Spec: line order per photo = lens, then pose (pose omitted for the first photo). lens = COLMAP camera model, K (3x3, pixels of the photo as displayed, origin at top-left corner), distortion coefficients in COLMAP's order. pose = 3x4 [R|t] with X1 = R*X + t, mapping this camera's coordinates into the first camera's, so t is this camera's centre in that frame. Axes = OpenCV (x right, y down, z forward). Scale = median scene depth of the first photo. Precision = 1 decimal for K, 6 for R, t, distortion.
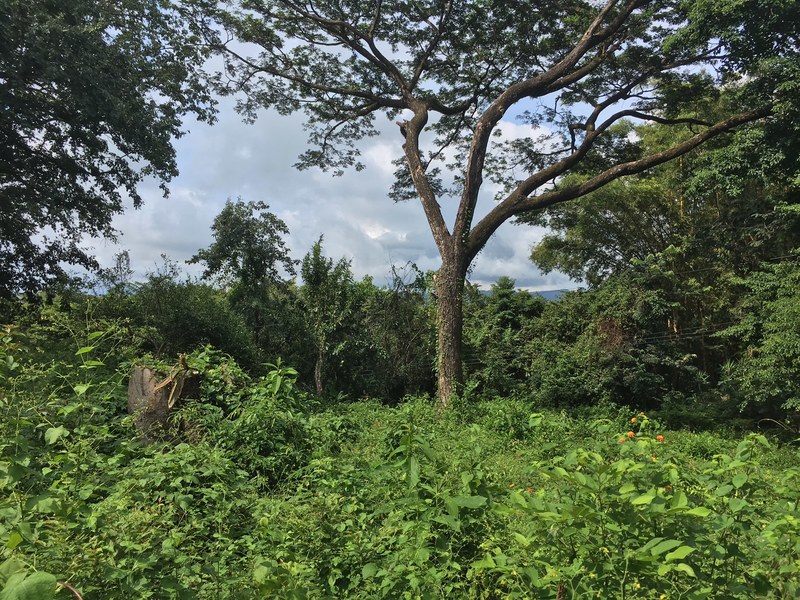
lens RADIAL K [[693.8, 0, 403.3], [0, 693.8, 298.5], [0, 0, 1]] dist [0.069190, -0.108091]
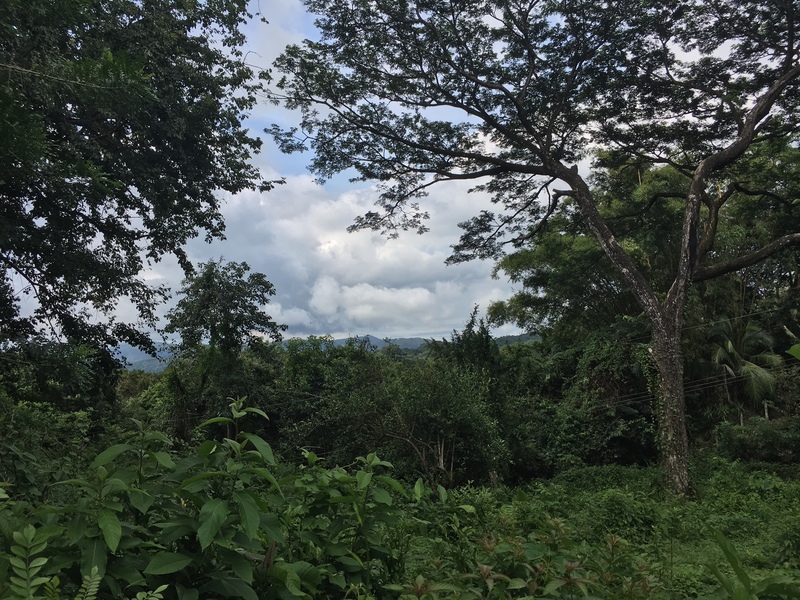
lens RADIAL K [[693.8, 0, 403.3], [0, 693.8, 298.5], [0, 0, 1]] dist [0.069190, -0.108091]
pose [[0.962481, -0.022498, 0.270414, -0.351506], [0.041104, 0.997145, -0.063337, -0.035384], [-0.268218, 0.072076, 0.960658, 0.097077]]
